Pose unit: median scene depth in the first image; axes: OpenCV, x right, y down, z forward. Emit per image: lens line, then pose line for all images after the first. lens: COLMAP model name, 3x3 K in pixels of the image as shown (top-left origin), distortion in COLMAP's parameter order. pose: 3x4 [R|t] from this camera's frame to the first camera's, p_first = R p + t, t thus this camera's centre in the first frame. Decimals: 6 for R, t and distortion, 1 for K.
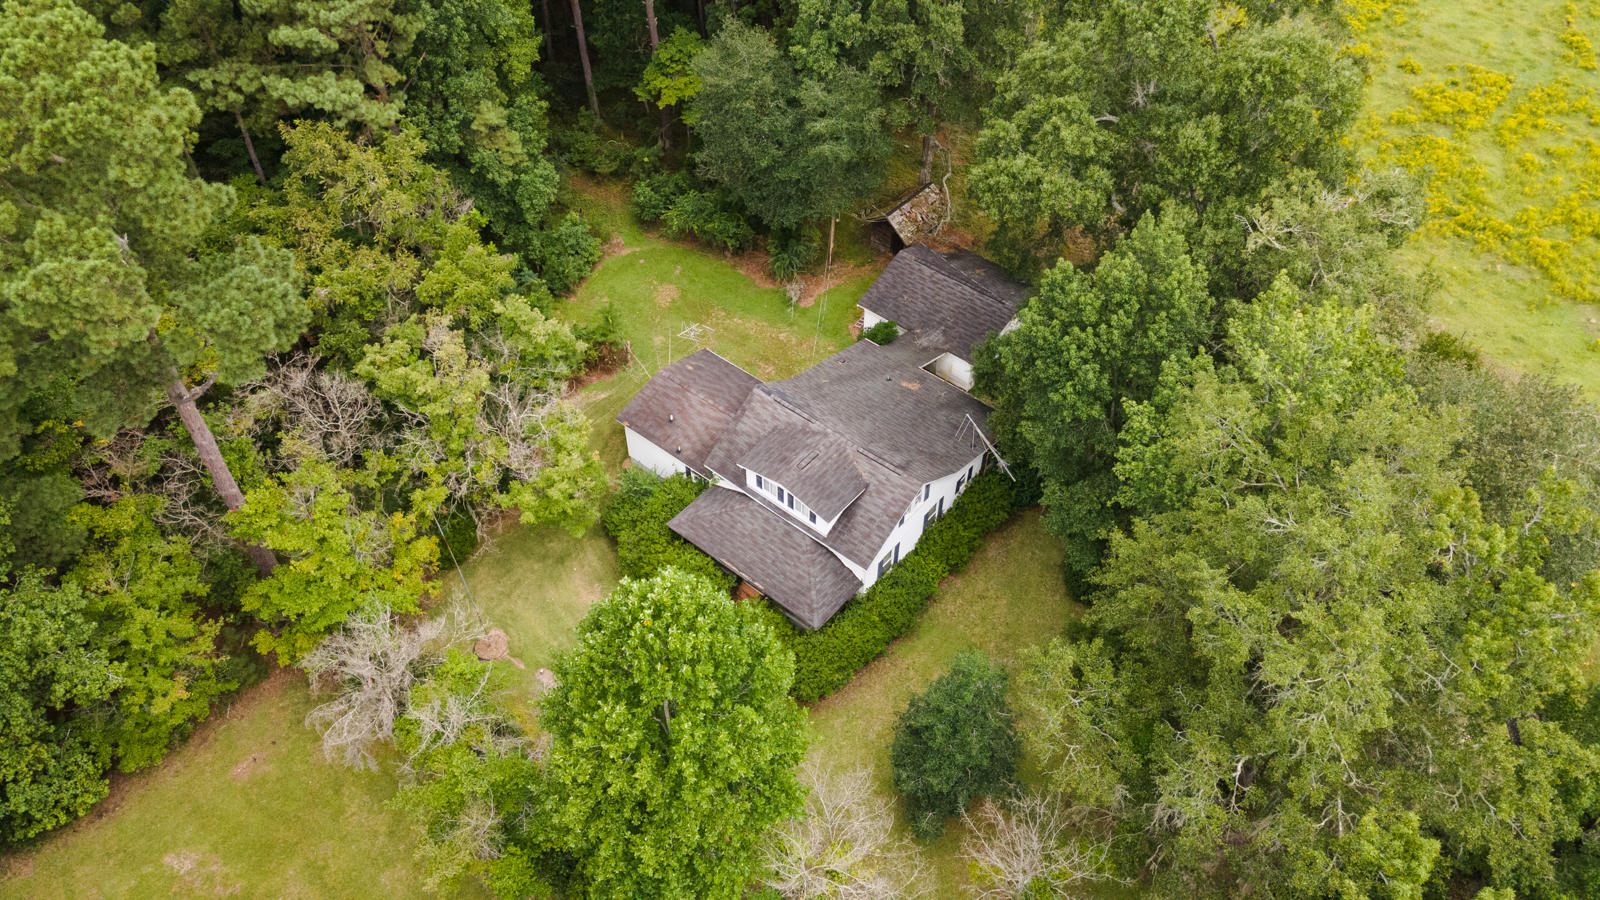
lens RADIAL K [[1167.2, 0, 793.5], [0, 1167.2, 453.3], [0, 0, 1]] dist [0.006267, 0.061644]
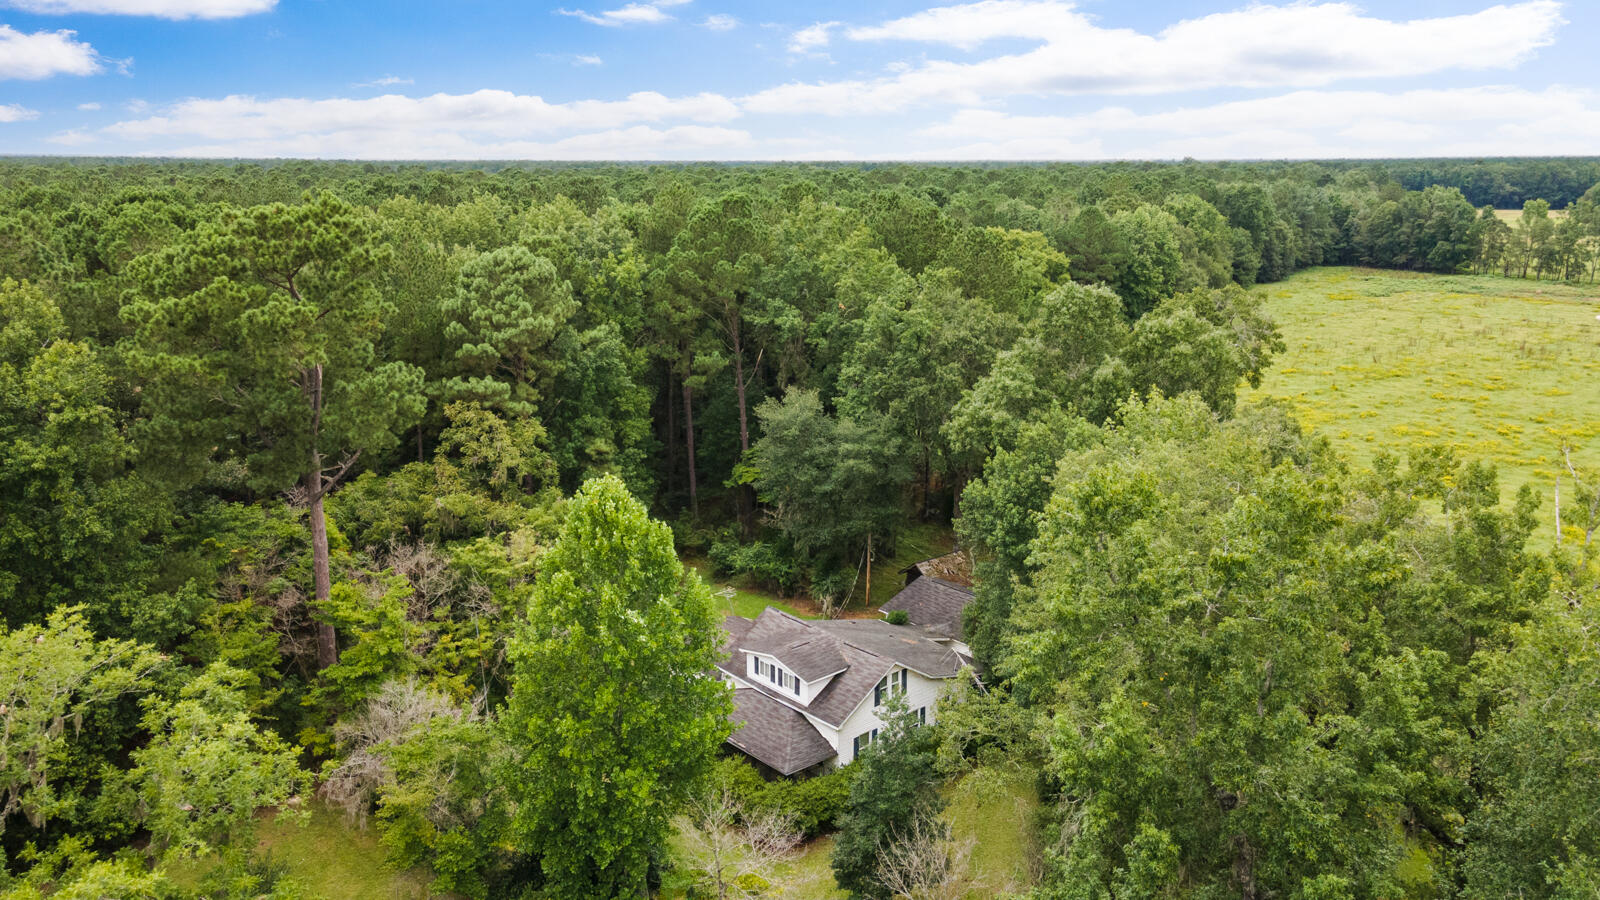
lens RADIAL K [[1167.2, 0, 793.5], [0, 1167.2, 453.3], [0, 0, 1]] dist [0.006267, 0.061644]
pose [[0.988430, 0.035299, -0.147513, 0.167091], [-0.111563, 0.828088, -0.549385, 0.474241], [0.102761, 0.559486, 0.822445, -0.046202]]
